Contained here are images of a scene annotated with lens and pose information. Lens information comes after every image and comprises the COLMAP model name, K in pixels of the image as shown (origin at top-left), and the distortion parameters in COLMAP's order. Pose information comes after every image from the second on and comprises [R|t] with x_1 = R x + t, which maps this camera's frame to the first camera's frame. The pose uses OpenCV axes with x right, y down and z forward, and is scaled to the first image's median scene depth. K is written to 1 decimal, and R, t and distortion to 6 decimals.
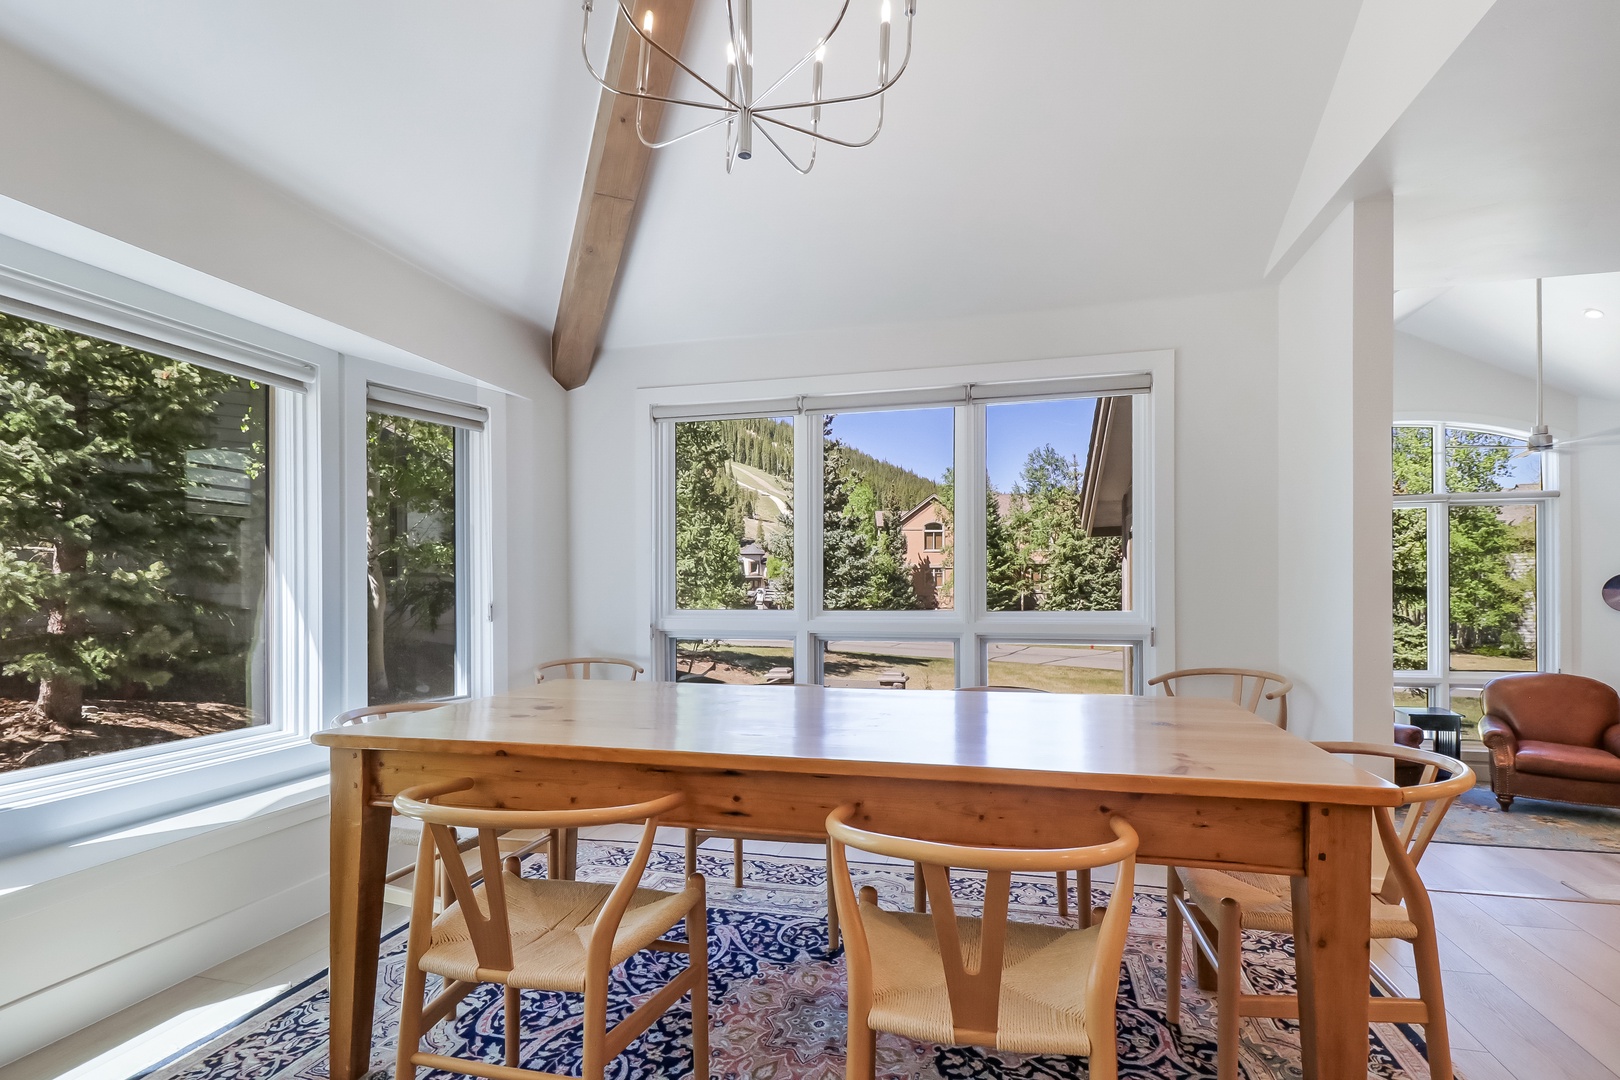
lens RADIAL K [[758.4, 0, 816.7], [0, 758.4, 581.3], [0, 0, 1]] dist [0.004805, -0.000023]
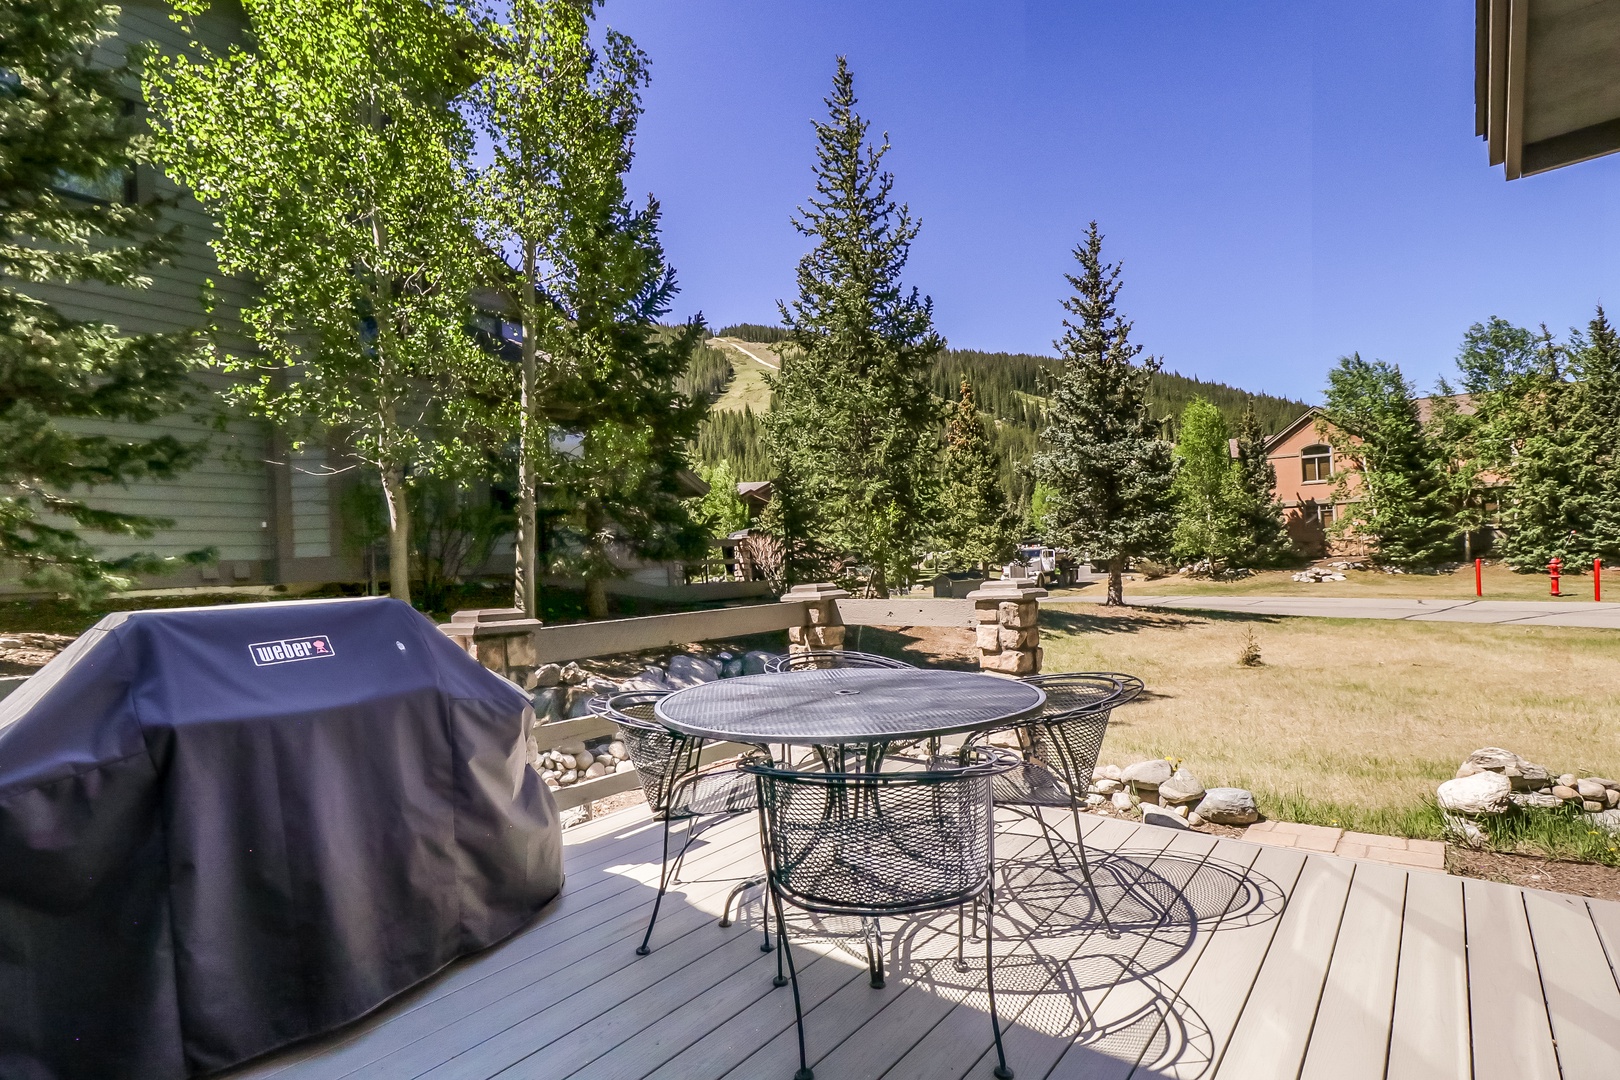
lens RADIAL K [[771.4, 0, 809.0], [0, 771.4, 560.8], [0, 0, 1]] dist [0.018041, -0.016891]
pose [[0.899816, -0.045086, -0.433934, 0.030347], [0.049853, 0.998756, -0.000394, 0.014922], [0.433412, -0.021278, 0.900945, 0.076229]]
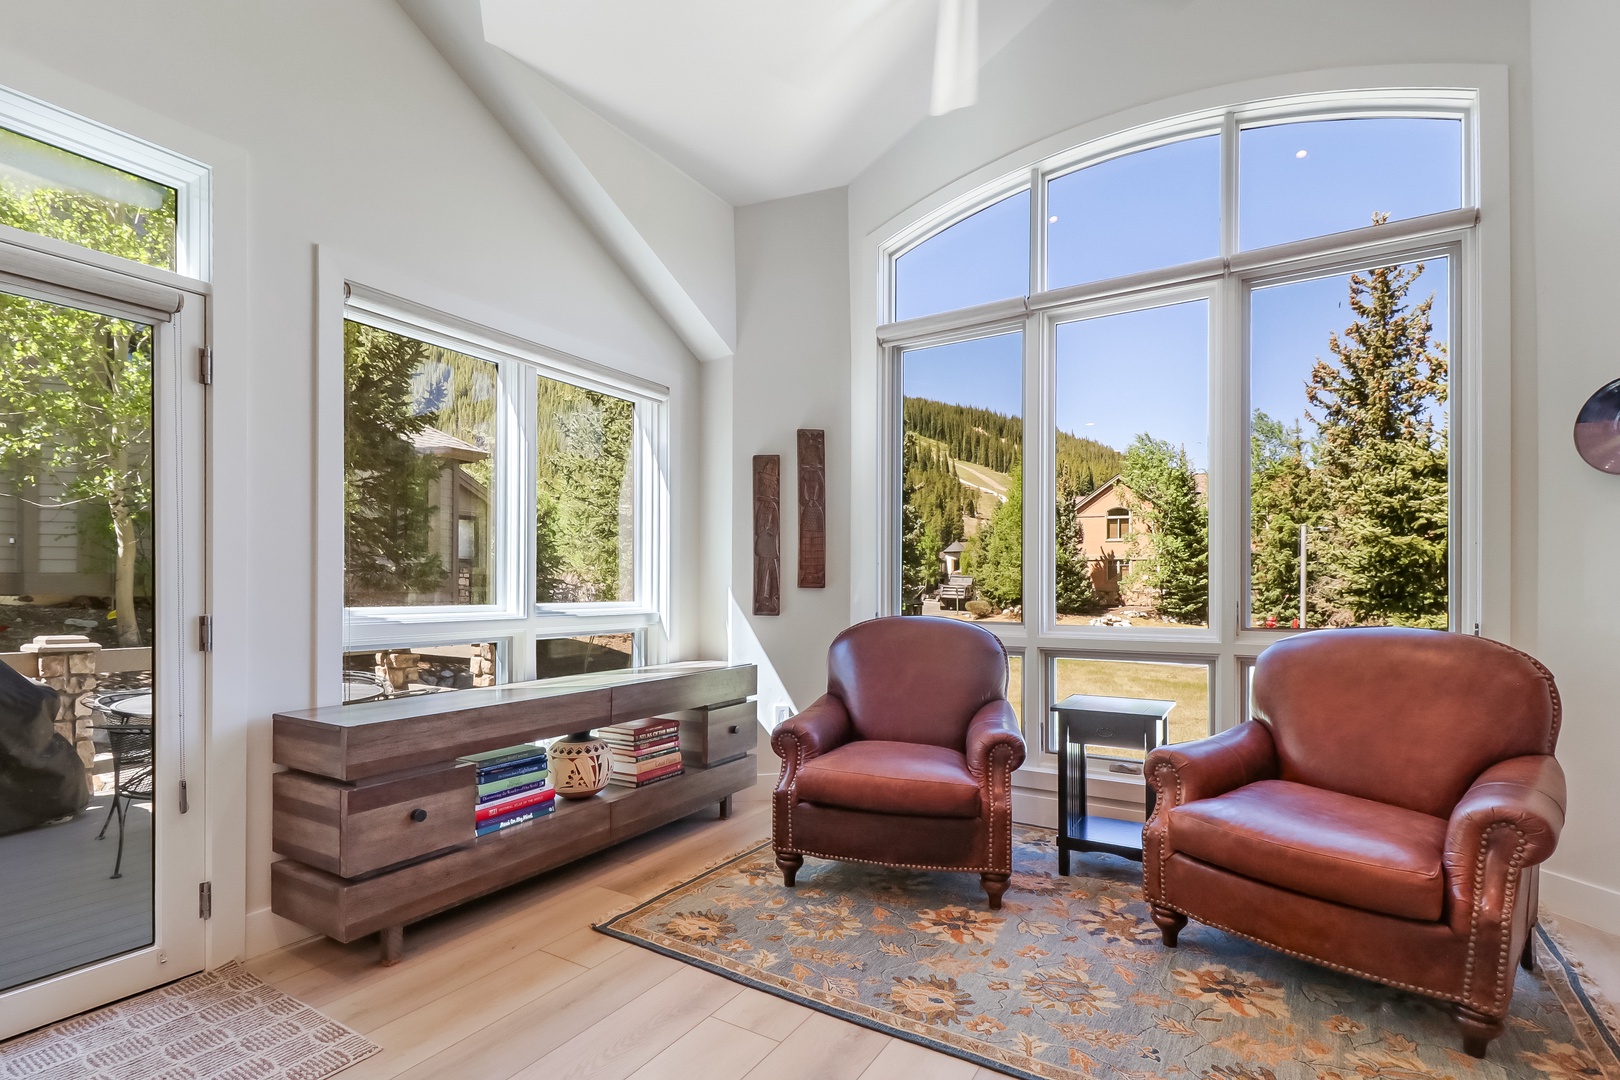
lens RADIAL K [[758.4, 0, 816.7], [0, 758.4, 581.3], [0, 0, 1]] dist [0.004805, -0.000023]
pose [[0.952186, -0.000148, -0.305519, 0.095863], [-0.000741, 0.999996, -0.002793, 0.011060], [0.305519, 0.002886, 0.952182, 0.060243]]
